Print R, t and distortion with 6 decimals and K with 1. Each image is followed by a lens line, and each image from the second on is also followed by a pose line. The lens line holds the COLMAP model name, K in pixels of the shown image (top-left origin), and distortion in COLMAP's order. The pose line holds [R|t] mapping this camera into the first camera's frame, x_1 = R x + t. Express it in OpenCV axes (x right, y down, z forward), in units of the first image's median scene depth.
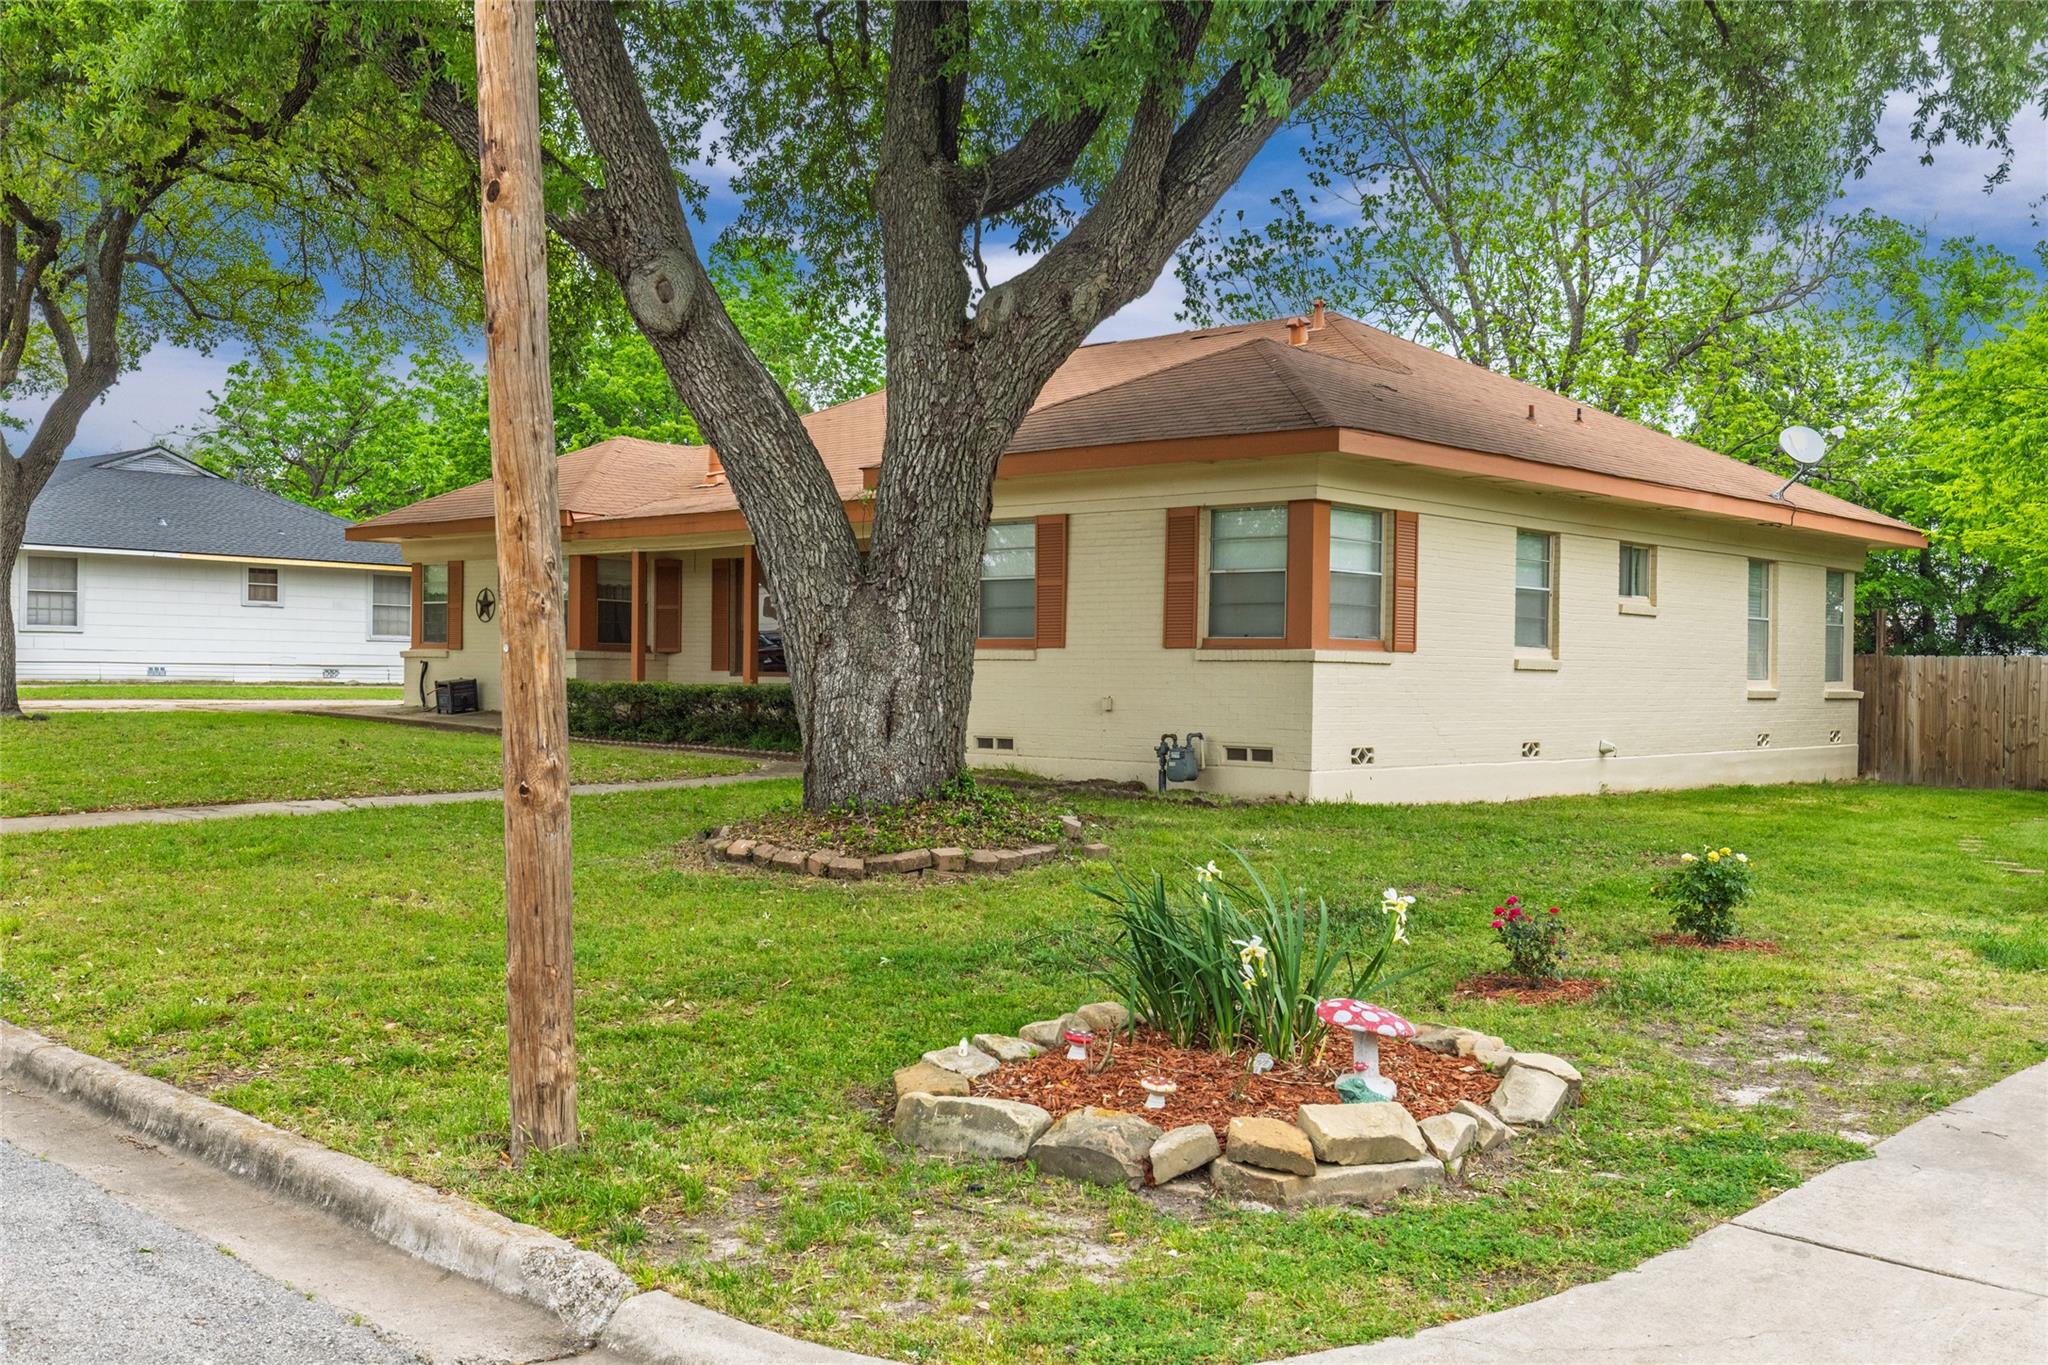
lens RADIAL K [[1914.7, 0, 1026.4], [0, 1914.7, 681.2], [0, 0, 1]] dist [0.014027, 0.000000]
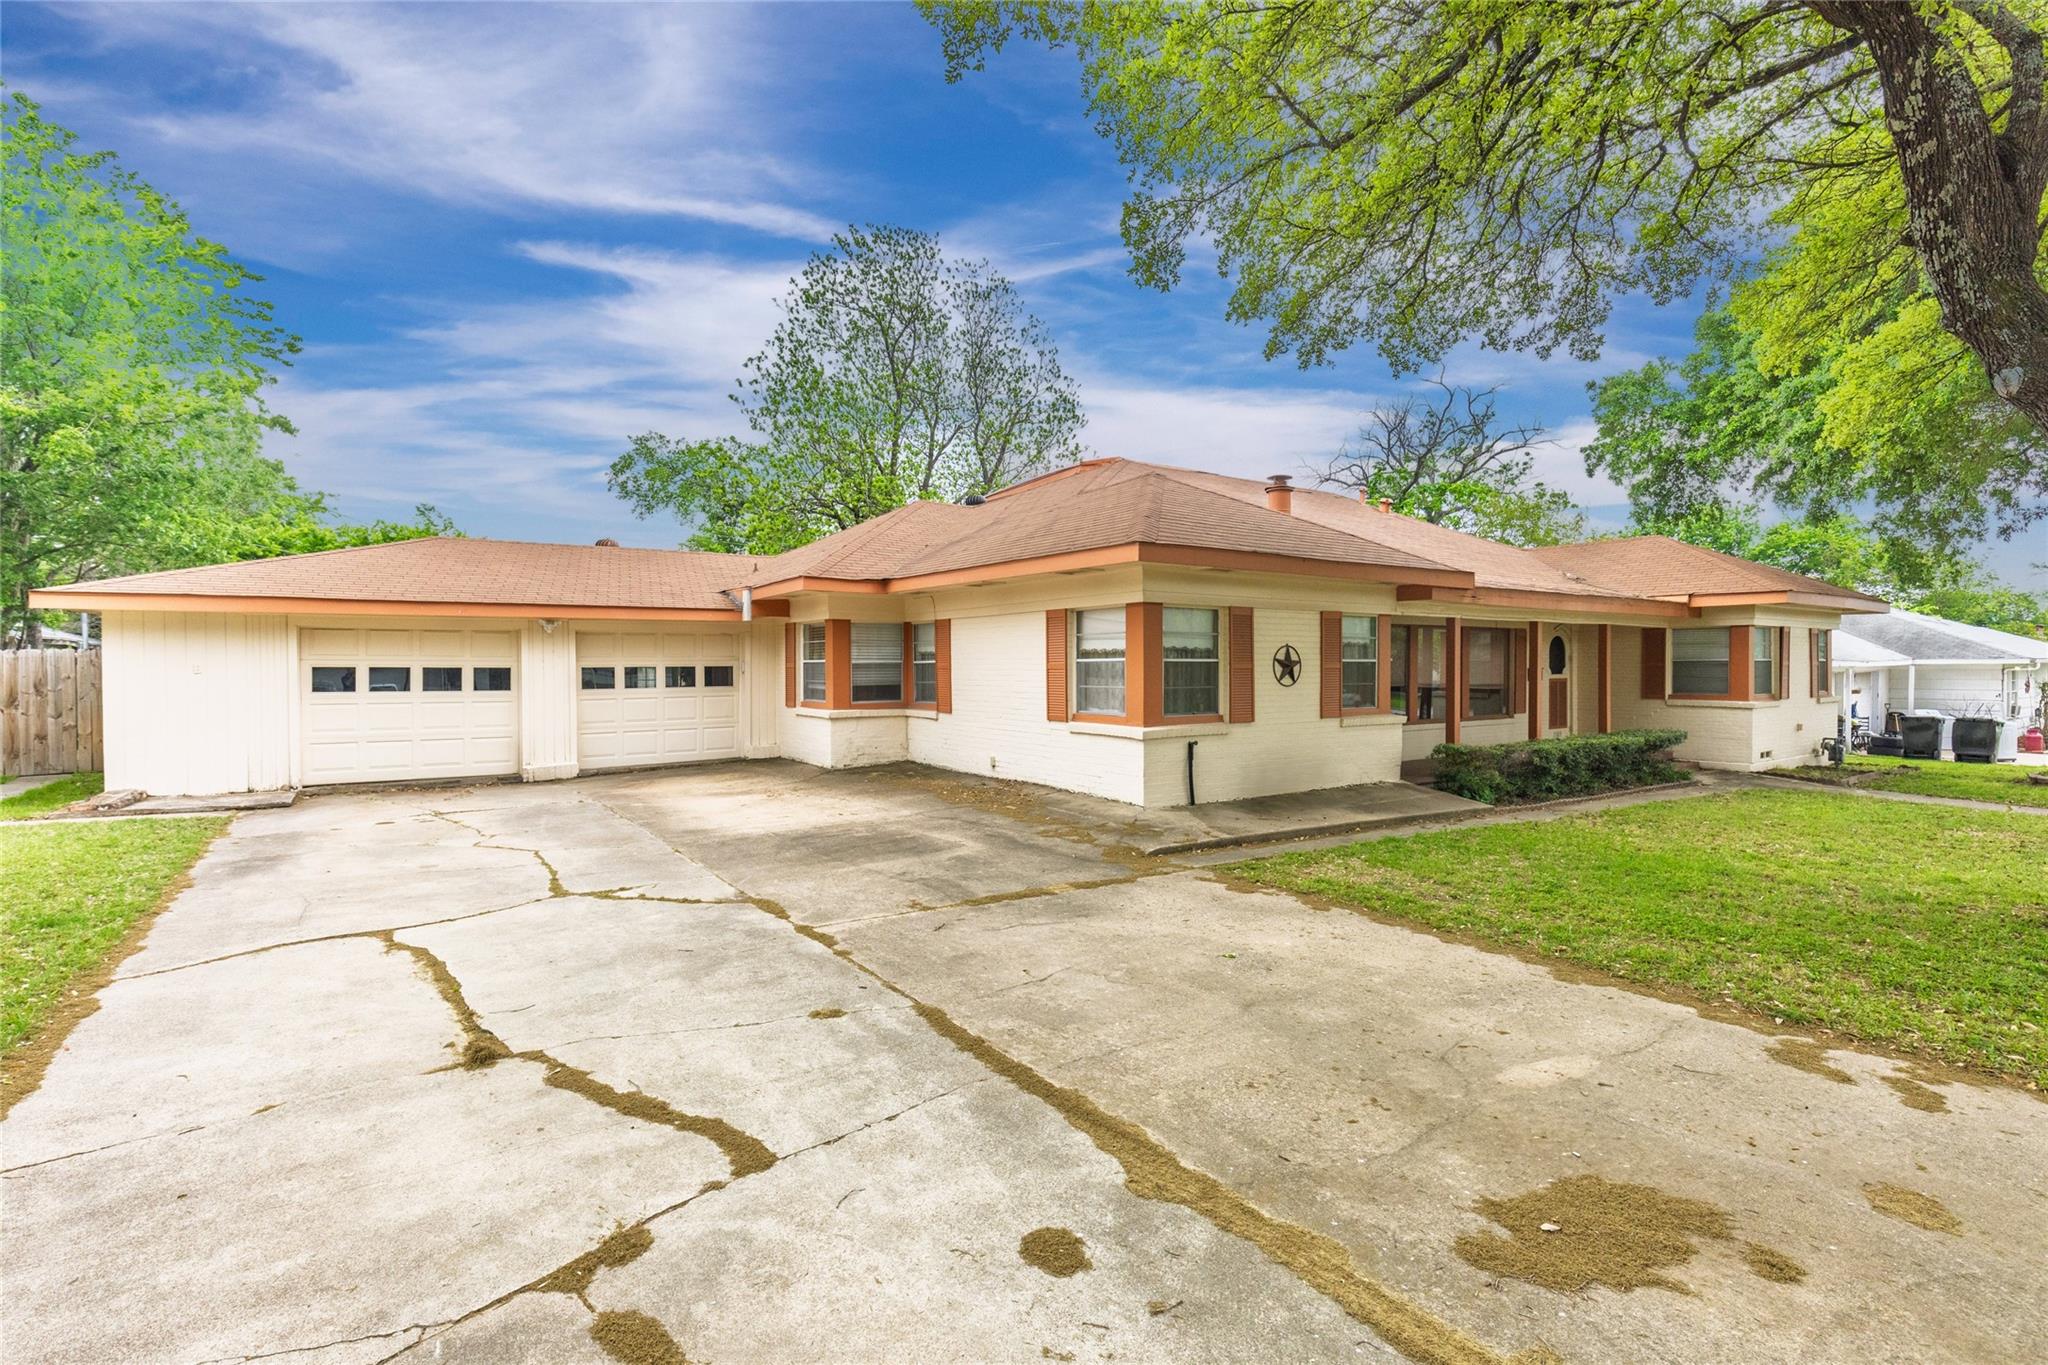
lens RADIAL K [[892.1, 0, 1028.2], [0, 892.1, 686.5], [0, 0, 1]] dist [0.001916, 0.000434]
pose [[0.238841, 0.001387, 0.971058, -0.982827], [0.036473, 0.999281, -0.010398, -0.044865], [-0.970373, 0.037901, 0.238619, 1.475259]]
